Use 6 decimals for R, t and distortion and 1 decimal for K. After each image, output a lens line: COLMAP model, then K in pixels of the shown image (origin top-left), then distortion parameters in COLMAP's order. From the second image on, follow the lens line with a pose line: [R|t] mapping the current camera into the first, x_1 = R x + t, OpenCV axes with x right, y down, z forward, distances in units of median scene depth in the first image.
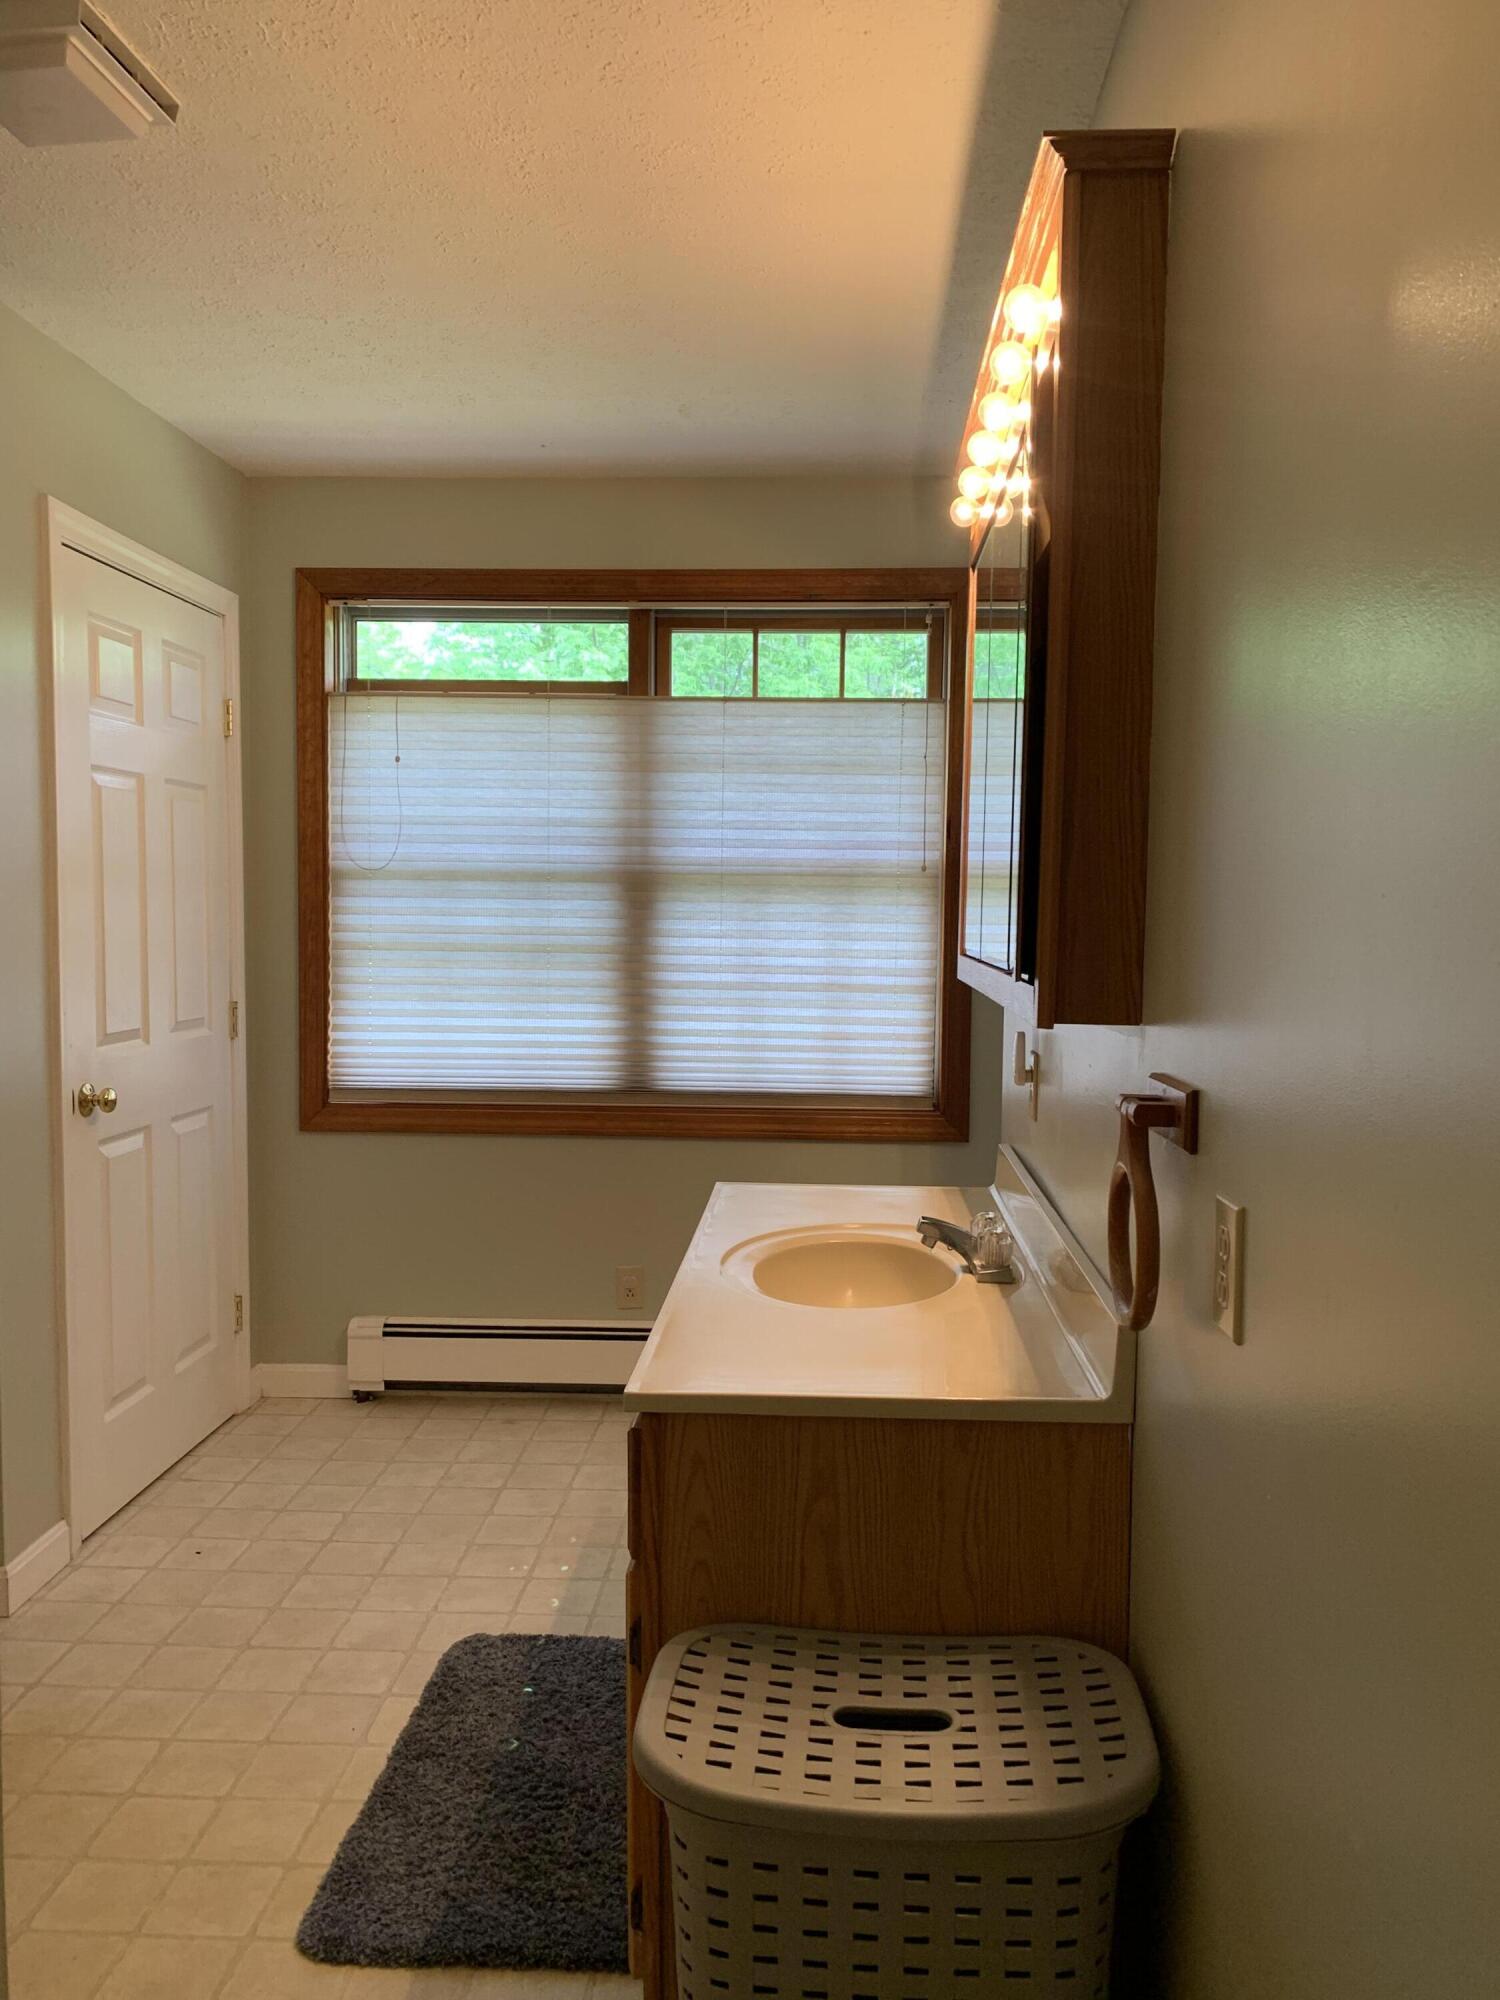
lens RADIAL K [[1545.8, 0, 756.9], [0, 1545.8, 1003.5], [0, 0, 1]] dist [-0.011573, -0.001341]
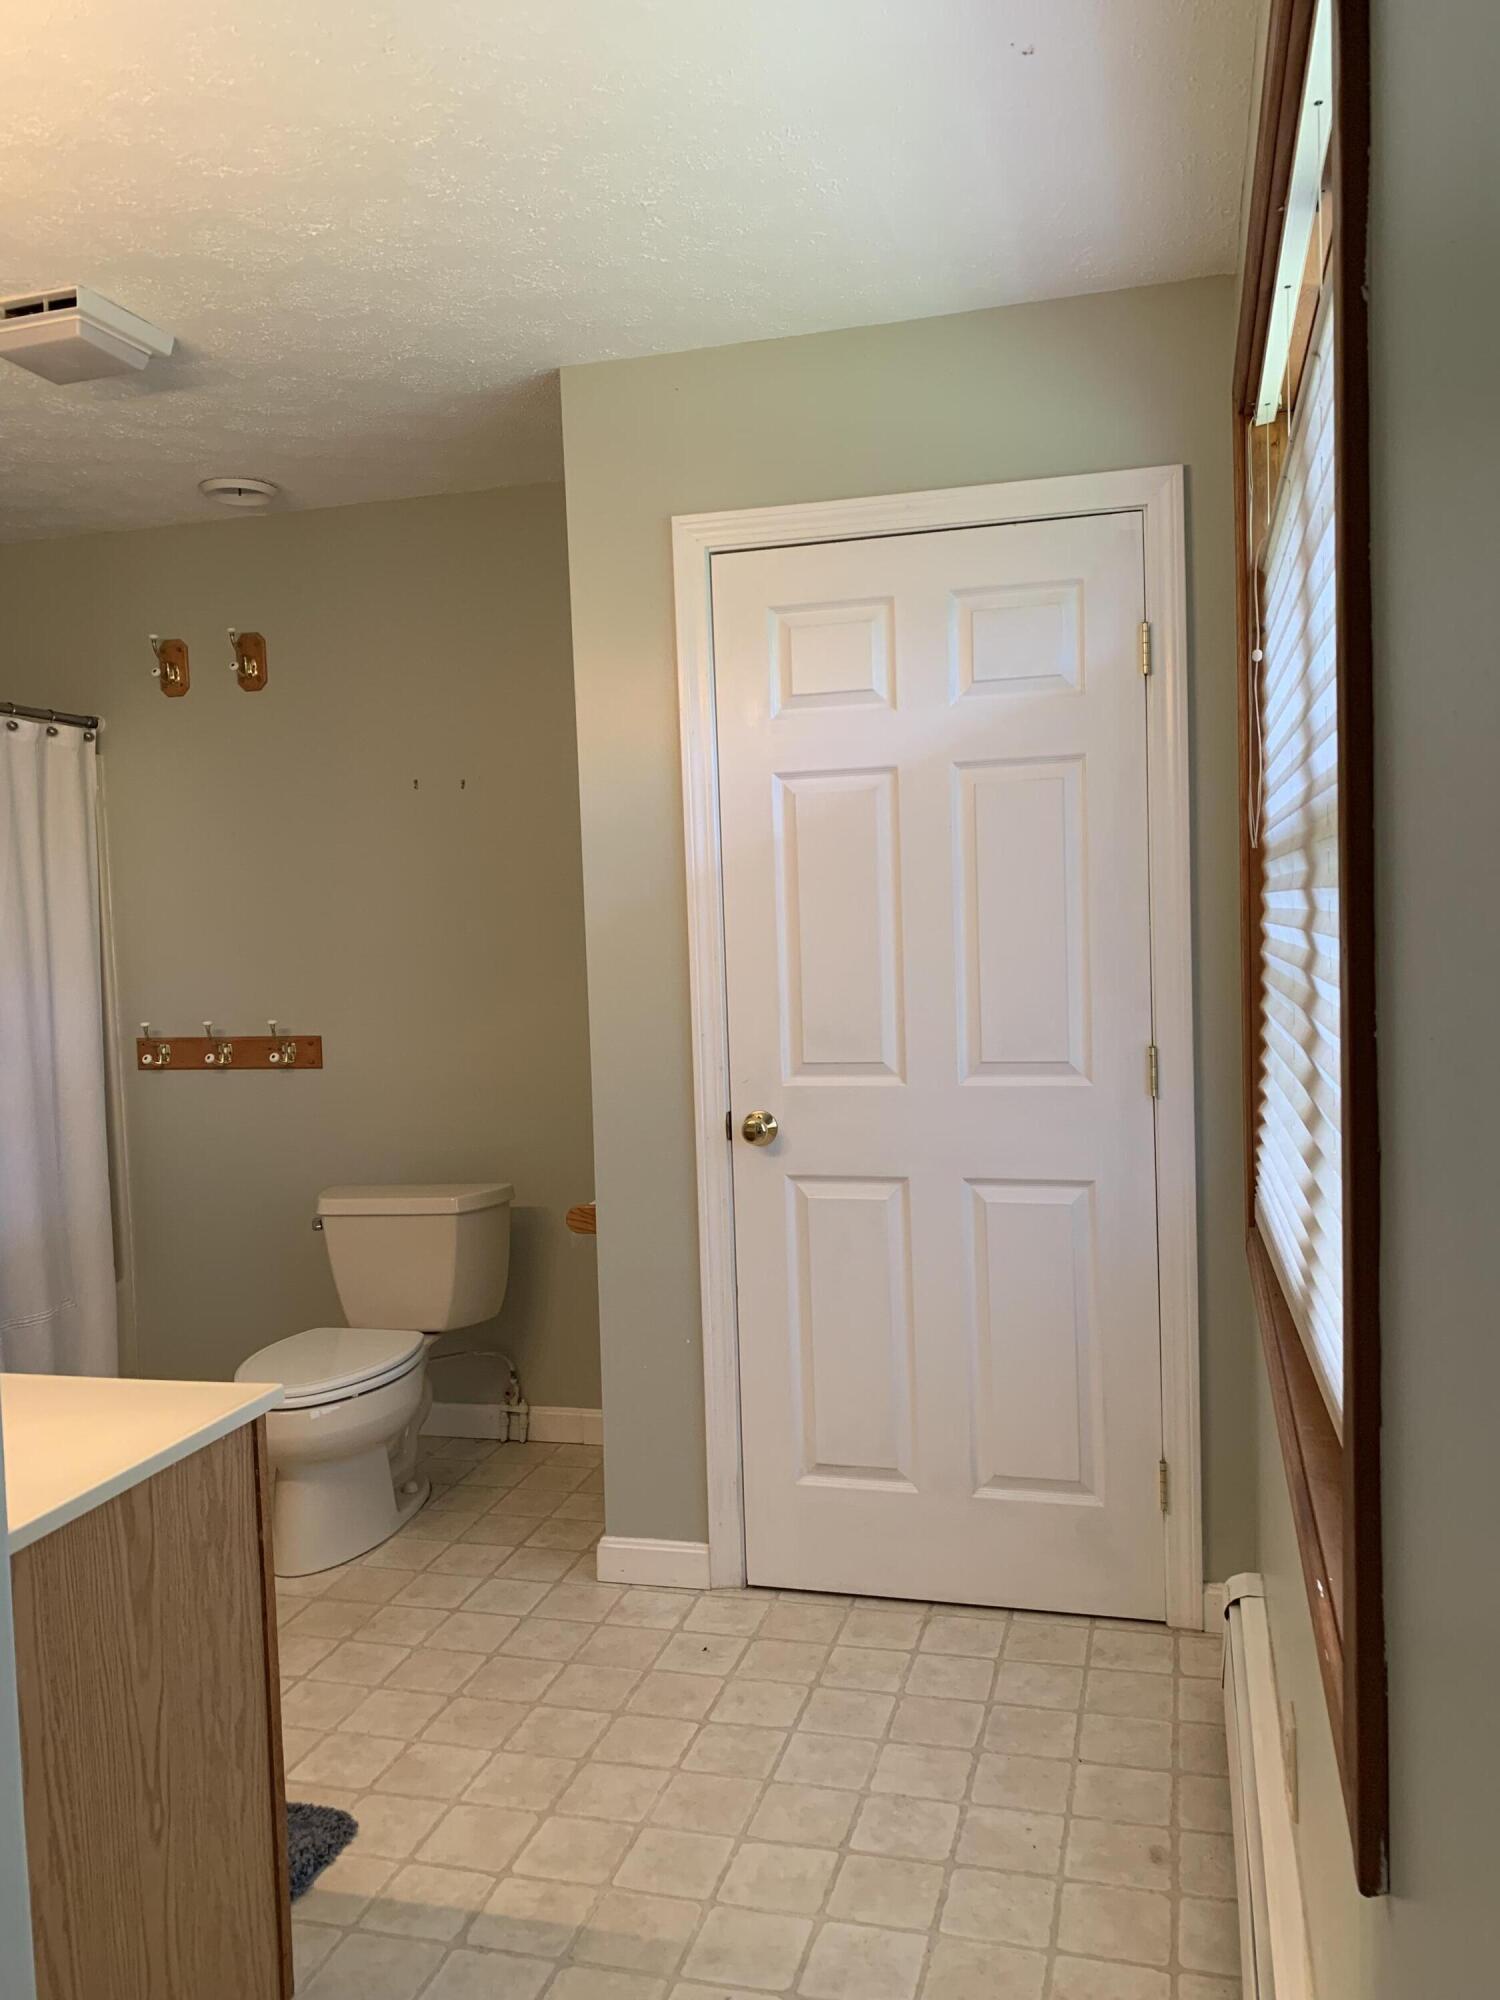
lens RADIAL K [[1512.7, 0, 756.9], [0, 1512.7, 999.0], [0, 0, 1]] dist [0.007933, 0.000929]
pose [[-0.221952, 0.043308, -0.974095, 0.437086], [-0.028232, 0.998309, 0.050818, -0.061529], [0.974649, 0.038780, -0.220354, 1.118394]]
